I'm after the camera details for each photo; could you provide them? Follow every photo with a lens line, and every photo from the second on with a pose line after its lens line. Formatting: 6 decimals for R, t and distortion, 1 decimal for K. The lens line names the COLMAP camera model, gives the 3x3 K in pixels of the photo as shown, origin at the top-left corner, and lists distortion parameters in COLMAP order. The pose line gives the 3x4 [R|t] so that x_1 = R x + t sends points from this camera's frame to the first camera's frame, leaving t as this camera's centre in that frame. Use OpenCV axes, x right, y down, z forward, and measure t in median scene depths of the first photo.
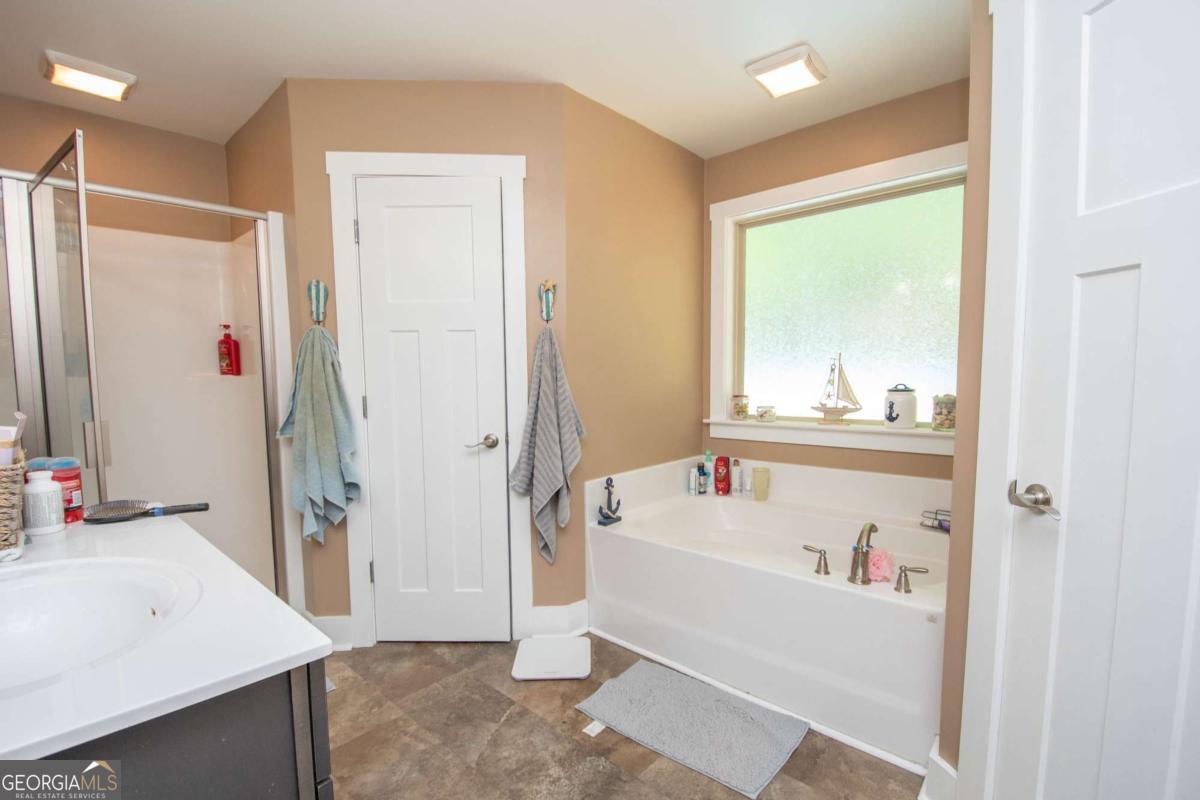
lens RADIAL K [[526.7, 0, 603.7], [0, 526.7, 413.7], [0, 0, 1]] dist [0.002959, -0.015299]
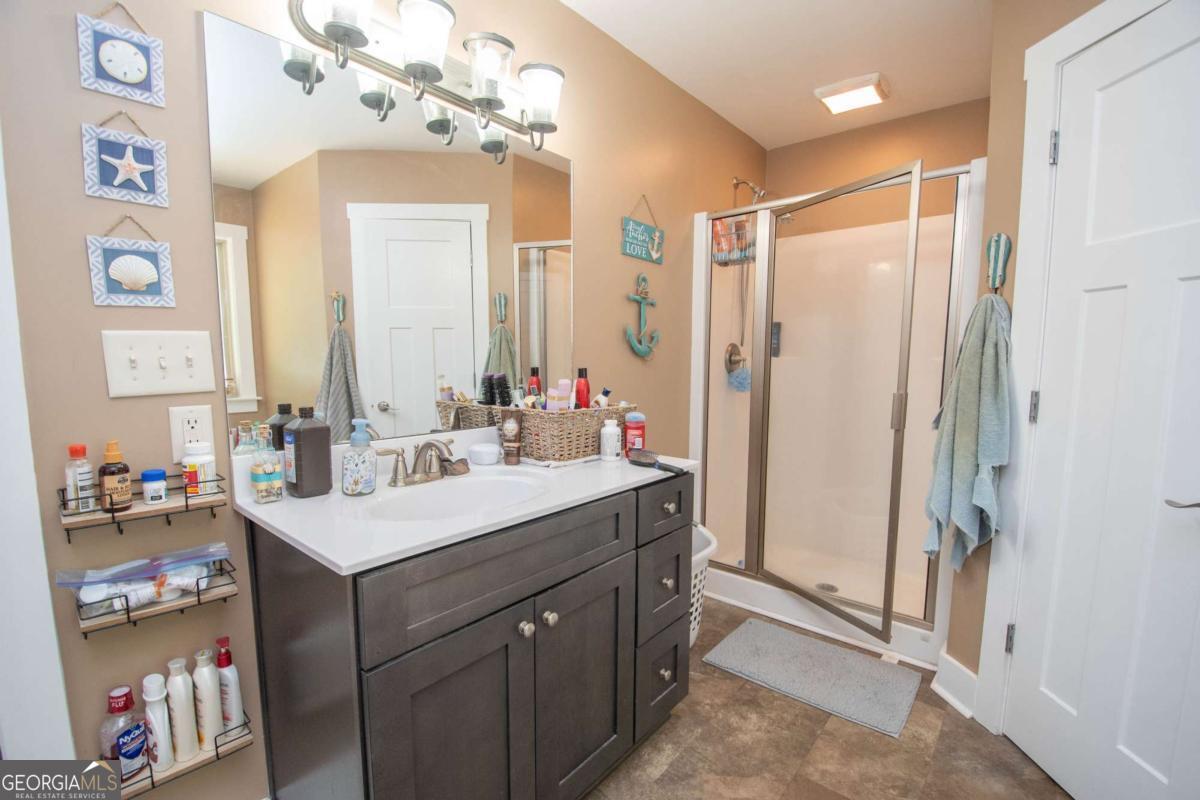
lens RADIAL K [[526.7, 0, 603.7], [0, 526.7, 413.7], [0, 0, 1]] dist [0.002959, -0.015299]
pose [[0.030719, 0.120196, -0.992275, 0.212459], [-0.069293, 0.990611, 0.117849, -0.046229], [0.997123, 0.065137, 0.038759, 0.417968]]
